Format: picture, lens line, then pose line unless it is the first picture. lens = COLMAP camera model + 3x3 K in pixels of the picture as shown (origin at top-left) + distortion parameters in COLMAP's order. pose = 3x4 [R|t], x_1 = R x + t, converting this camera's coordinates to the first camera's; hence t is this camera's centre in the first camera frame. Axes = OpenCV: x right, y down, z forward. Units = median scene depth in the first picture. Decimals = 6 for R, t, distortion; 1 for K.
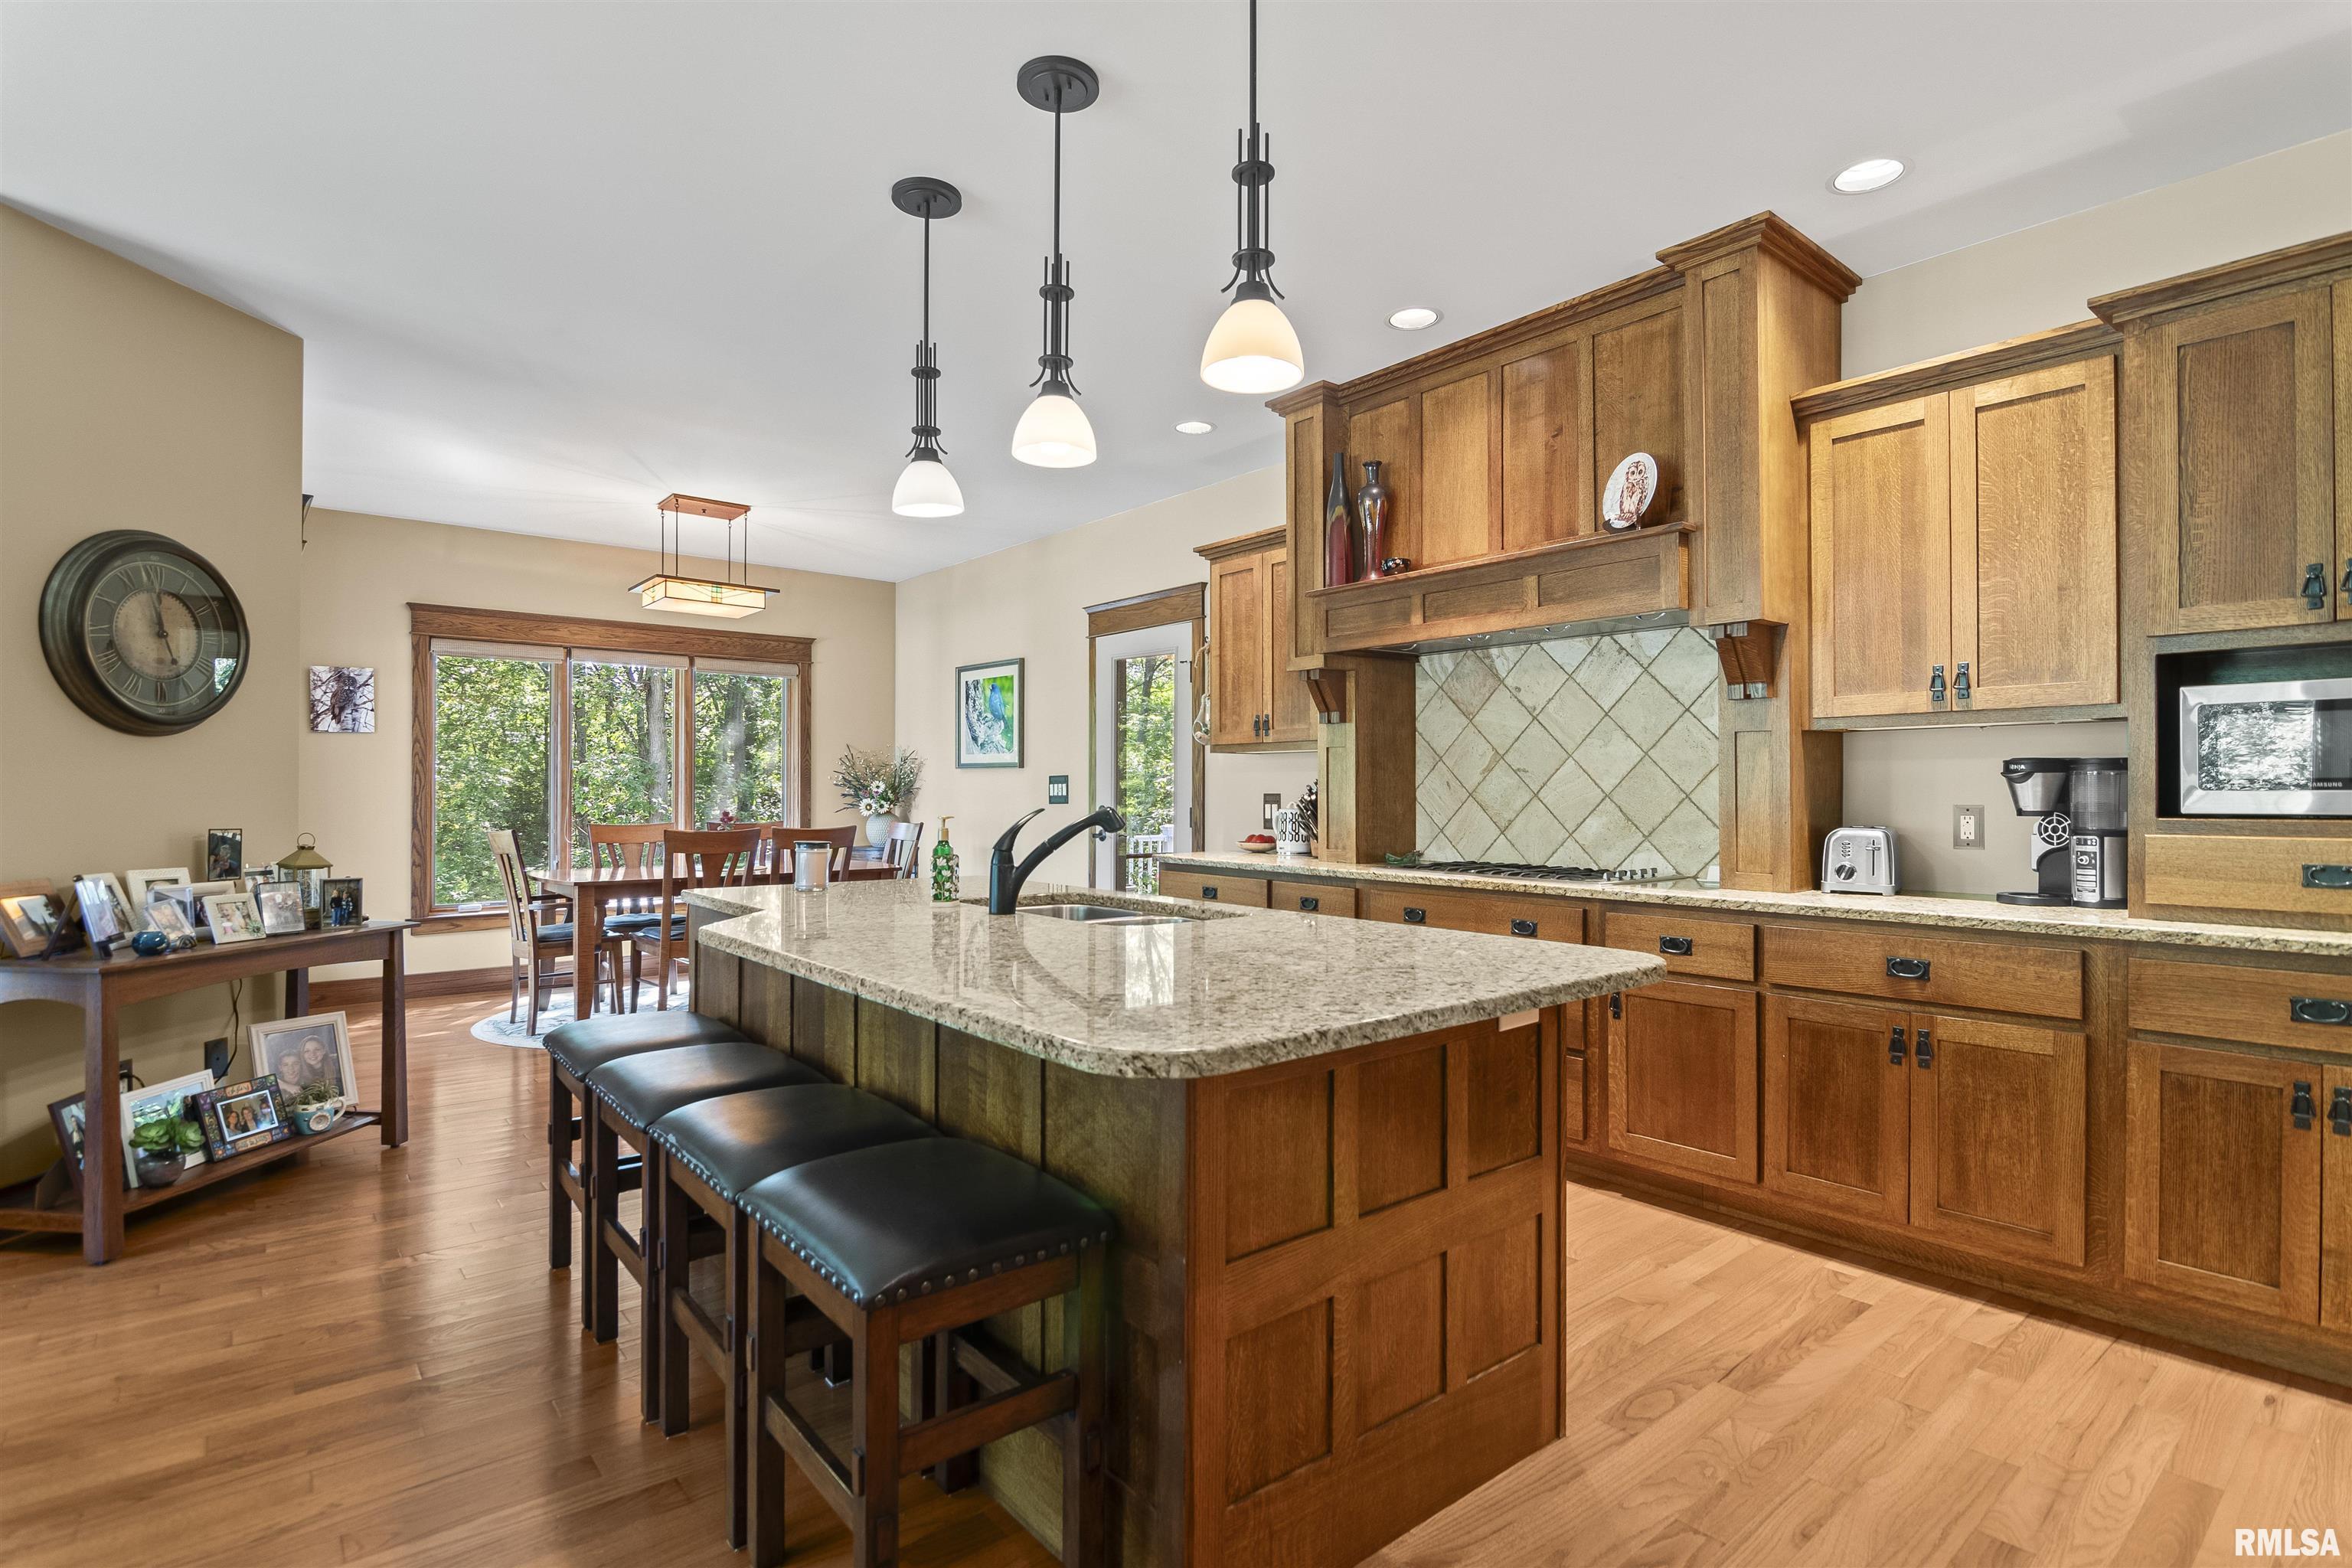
lens RADIAL K [[1142.6, 0, 1175.4], [0, 1142.6, 792.0], [0, 0, 1]] dist [-0.013044, -0.001869]
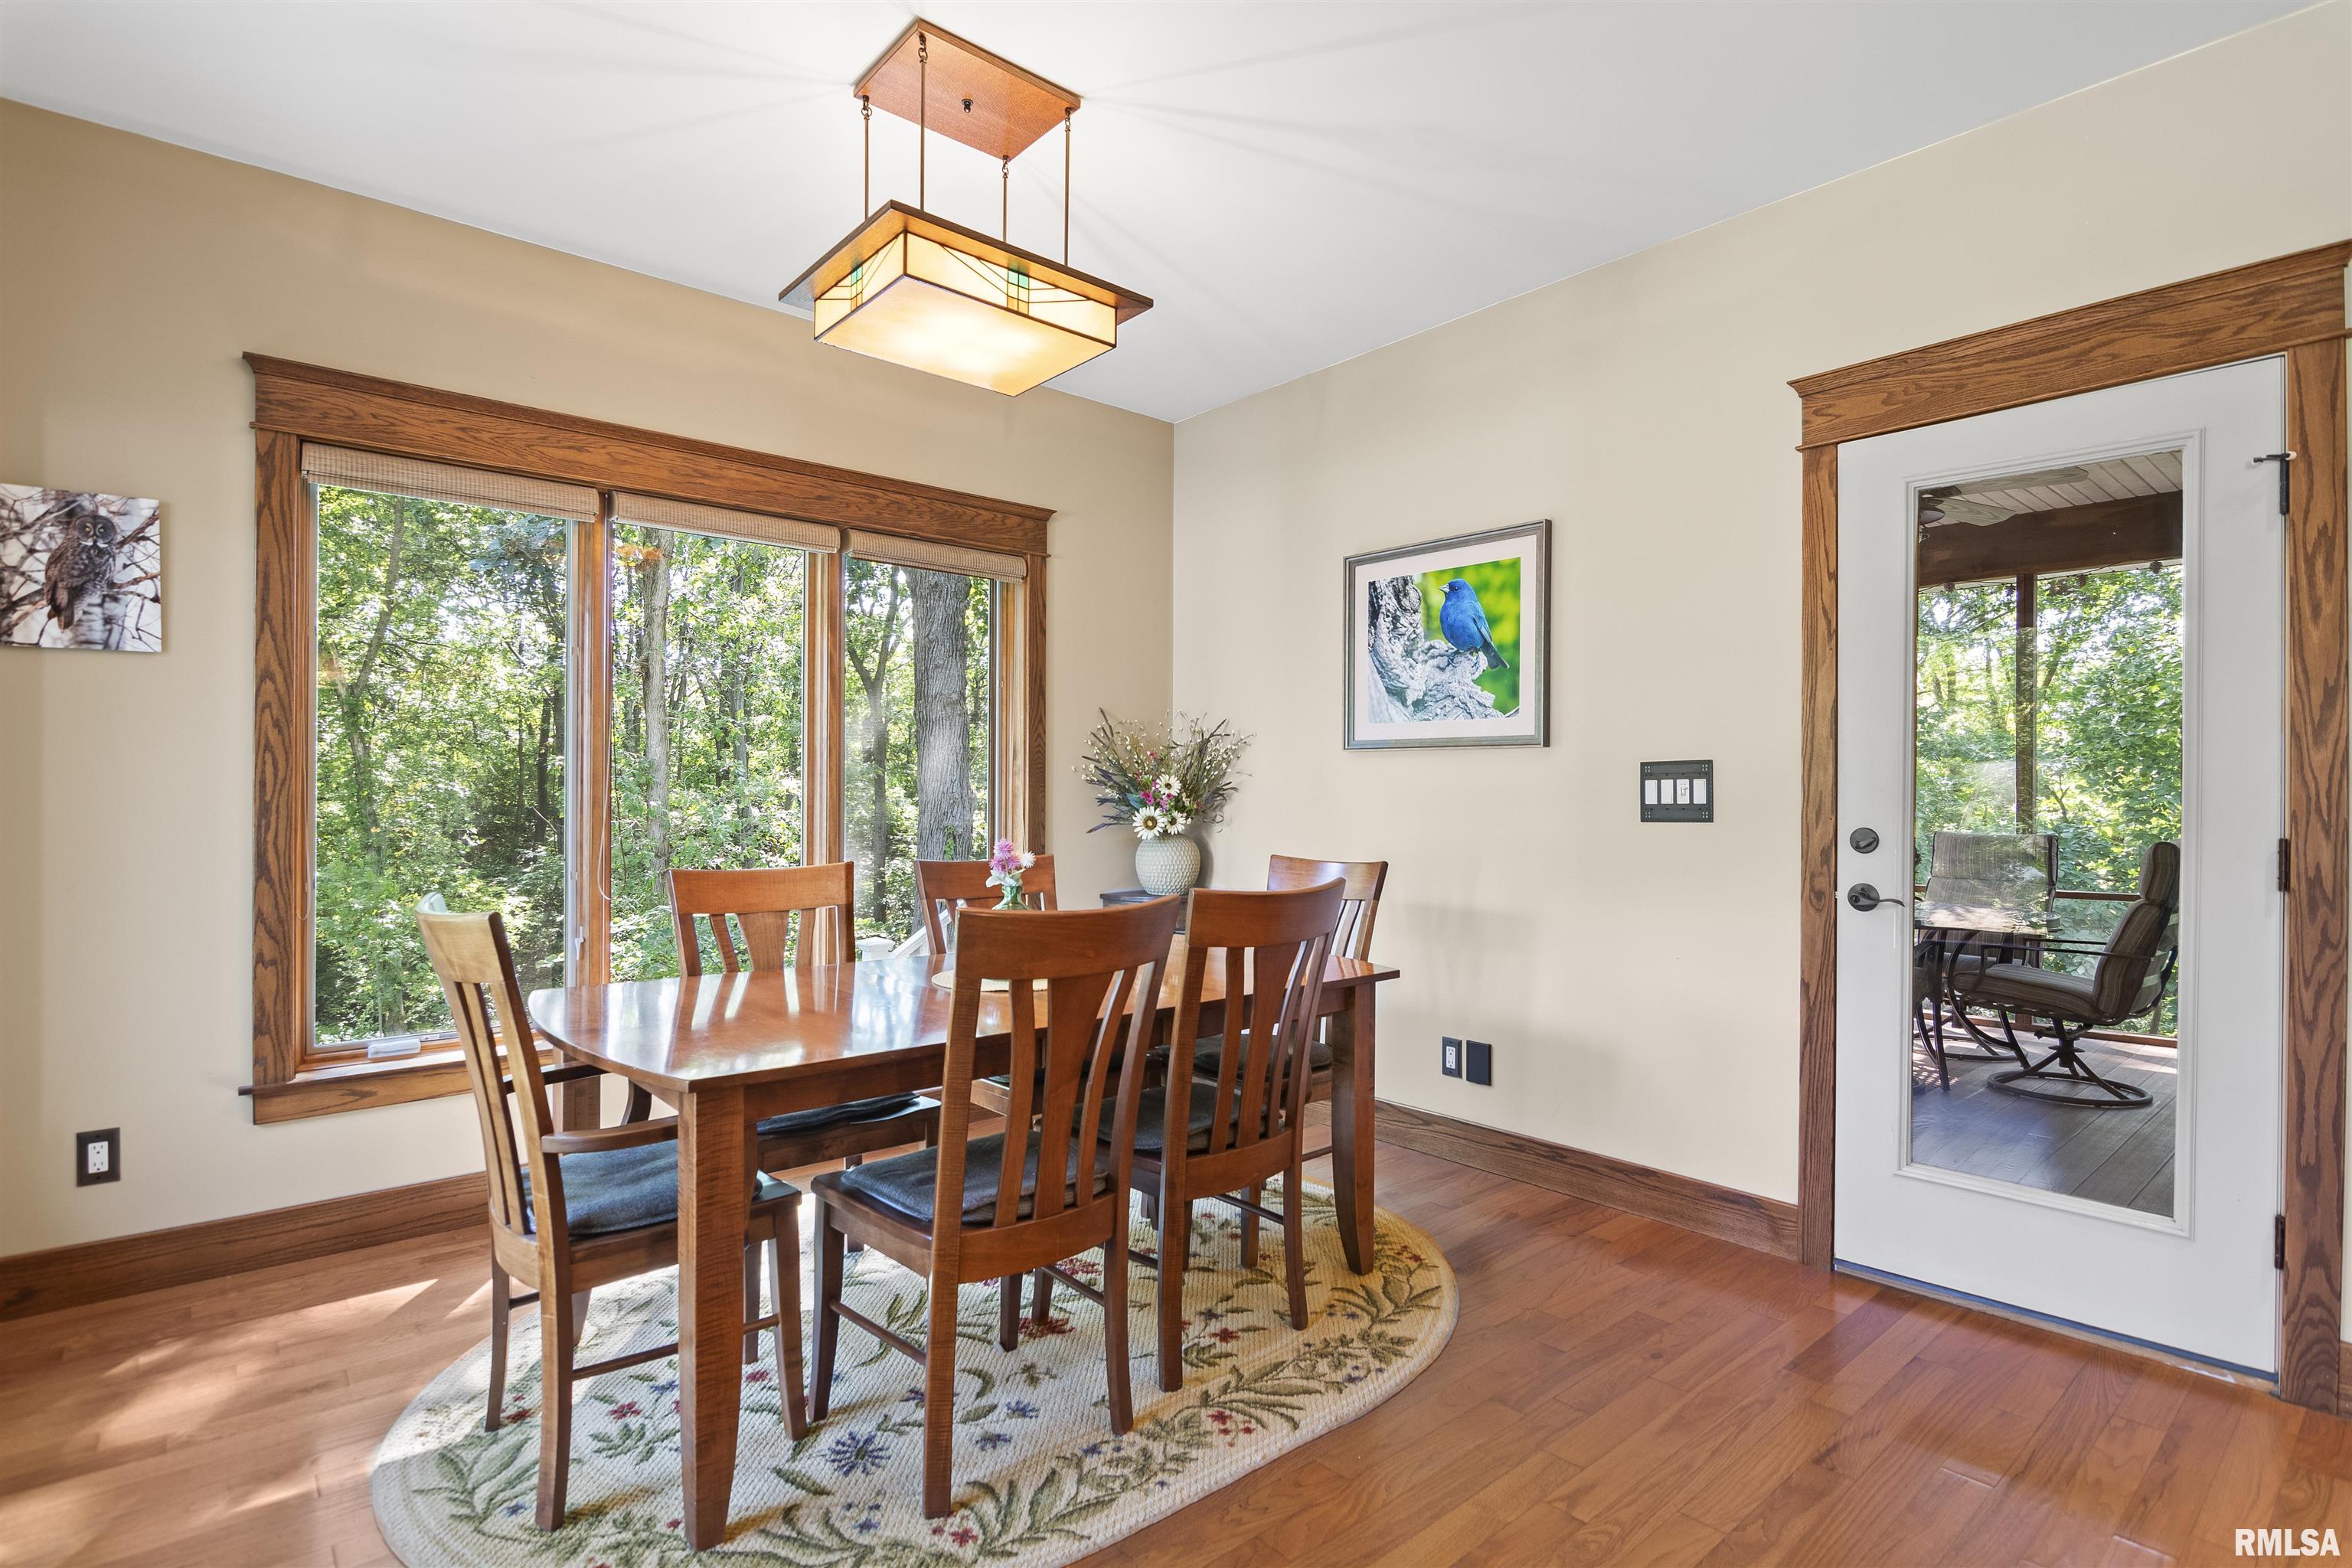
lens RADIAL K [[1142.6, 0, 1162.4], [0, 1142.6, 794.8], [0, 0, 1]] dist [-0.013044, -0.001869]
pose [[0.999928, 0.001987, 0.011866, -0.319703], [-0.001988, 0.999998, 0.000052, -0.000339], [-0.011866, -0.000075, 0.999930, 0.543851]]
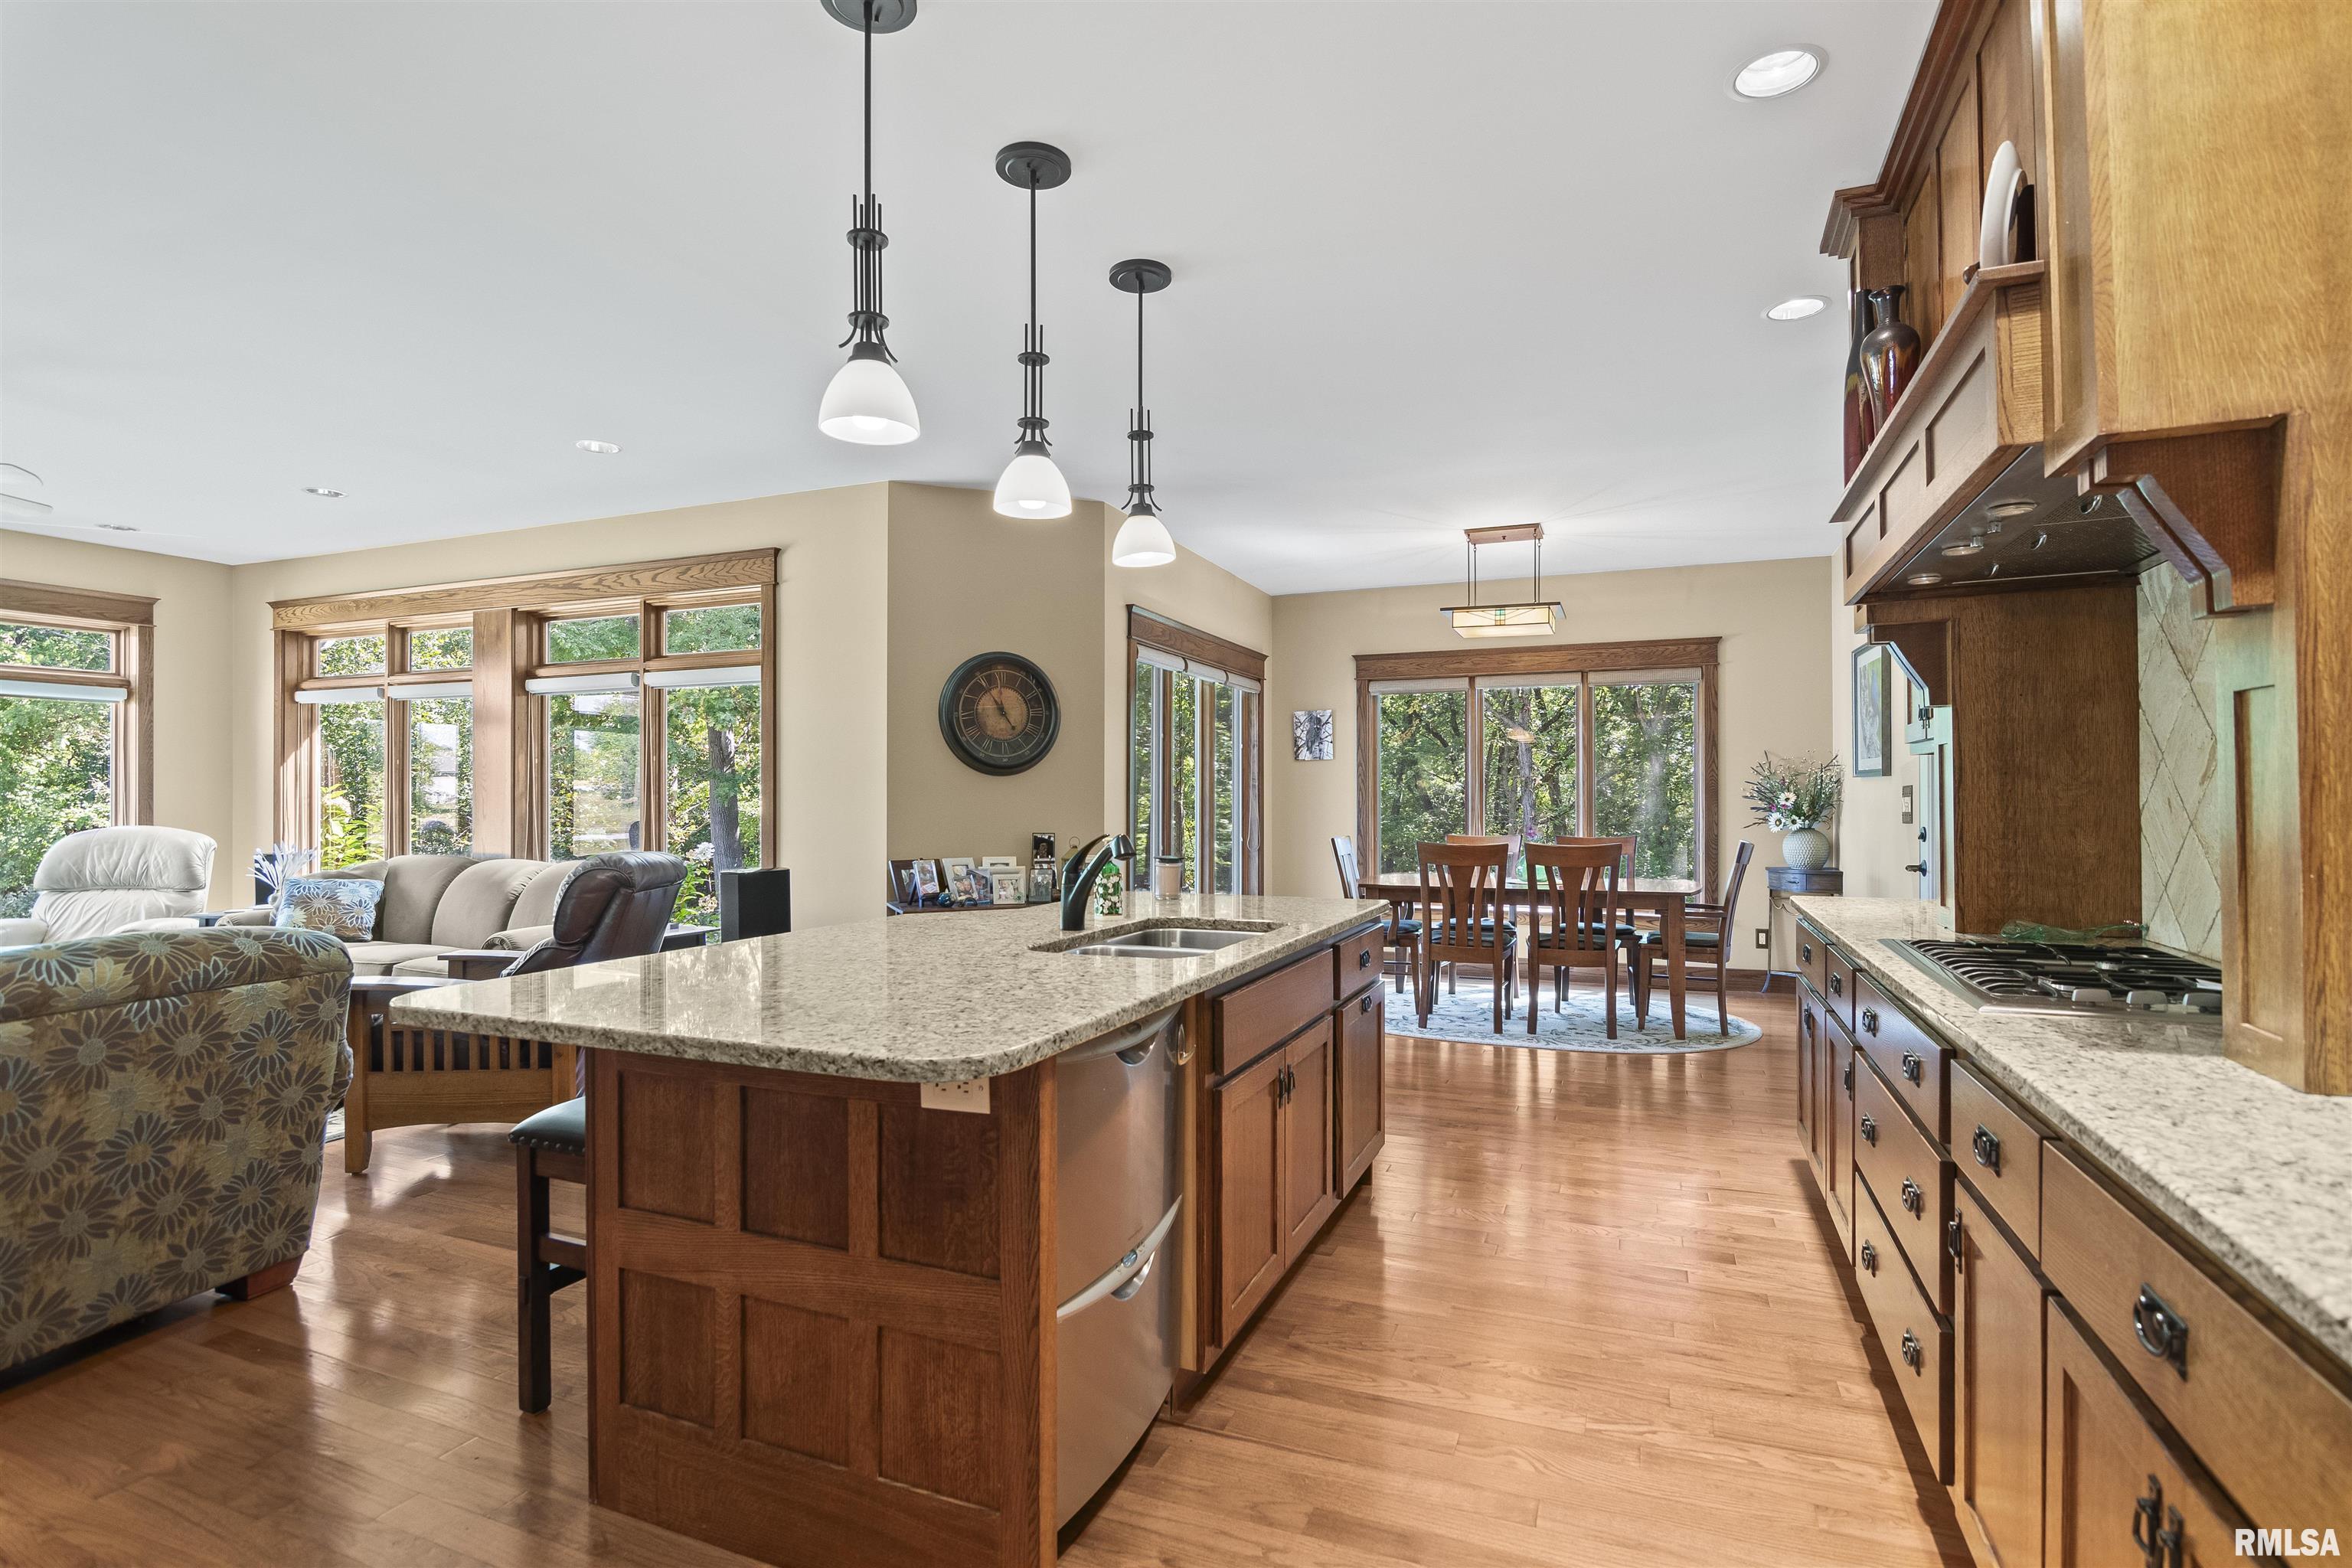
lens RADIAL K [[1142.6, 0, 1176.0], [0, 1142.6, 778.9], [0, 0, 1]] dist [-0.013044, -0.001869]
pose [[0.466359, -0.017769, -0.884417, 0.336798], [0.003189, 0.999826, -0.018406, -0.006486], [0.884590, 0.005763, 0.466334, 0.224973]]
